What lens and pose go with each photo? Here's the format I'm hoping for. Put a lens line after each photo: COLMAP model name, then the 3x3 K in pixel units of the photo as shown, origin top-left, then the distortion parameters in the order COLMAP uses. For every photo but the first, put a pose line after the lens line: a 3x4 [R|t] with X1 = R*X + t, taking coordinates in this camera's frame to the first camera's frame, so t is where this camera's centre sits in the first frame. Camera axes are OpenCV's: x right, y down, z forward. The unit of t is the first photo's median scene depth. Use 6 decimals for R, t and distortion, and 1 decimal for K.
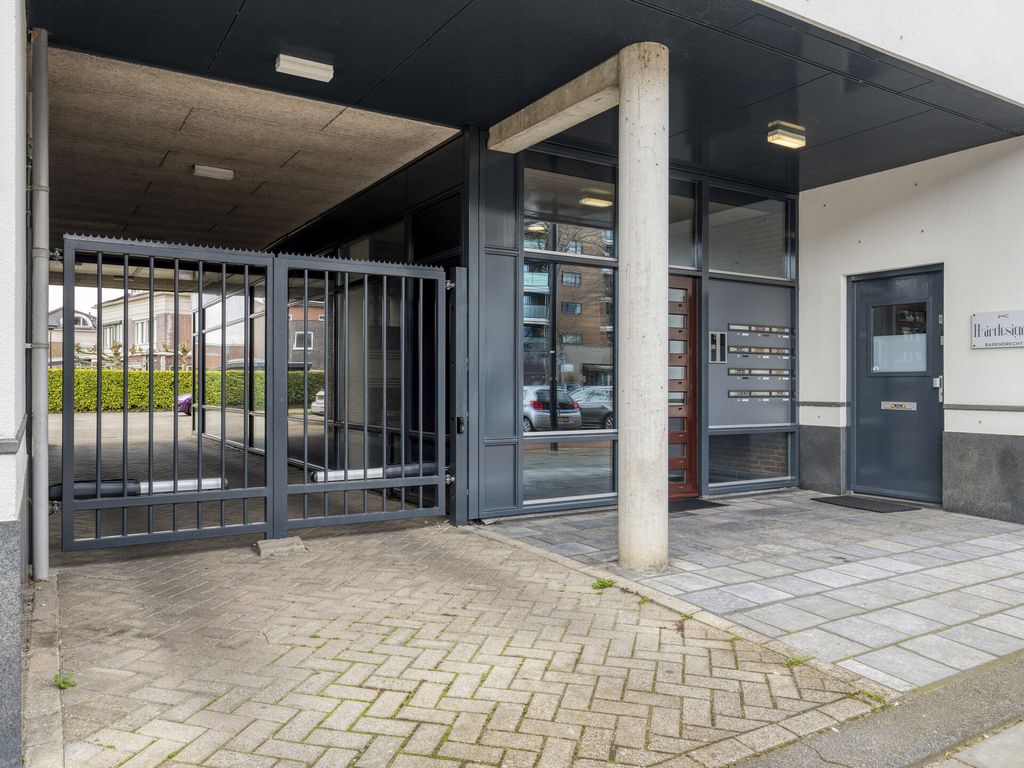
lens RADIAL K [[754.1, 0, 514.9], [0, 754.1, 383.8], [0, 0, 1]] dist [-0.014550, -0.001977]
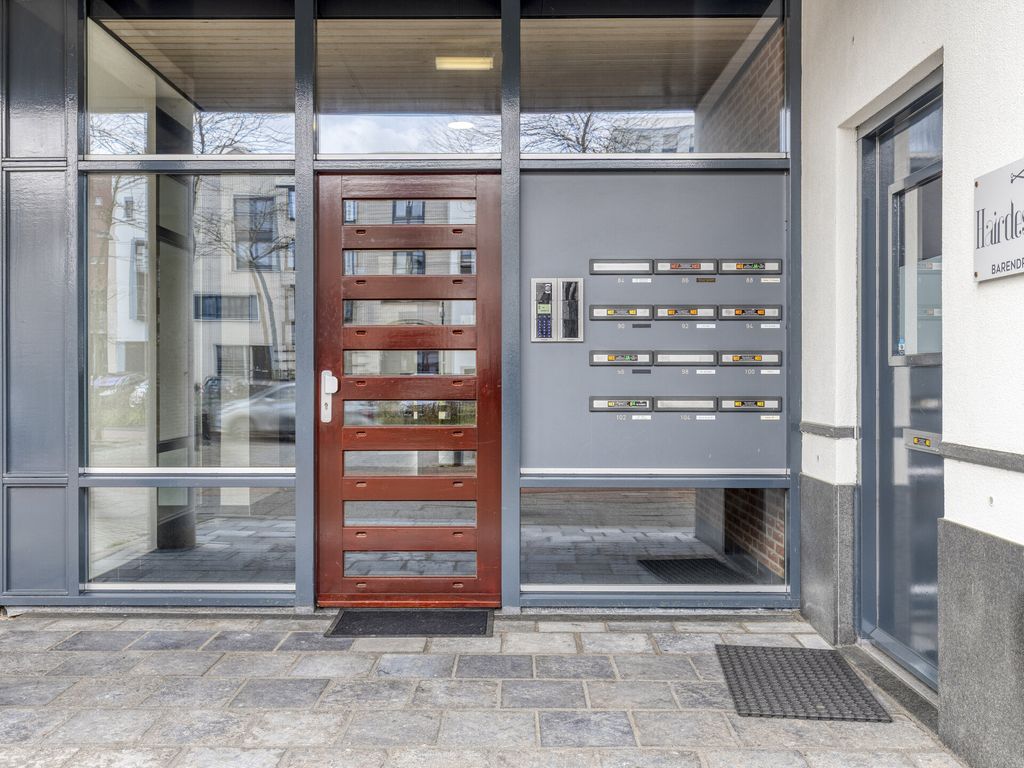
lens RADIAL K [[948.4, 0, 509.8], [0, 948.4, 381.1], [0, 0, 1]] dist [-0.006587, 0.000000]
pose [[0.849108, 0.000487, -0.528220, 0.558257], [0.001588, 0.999993, 0.003475, -0.003836], [0.528217, -0.003789, 0.849101, 0.446204]]
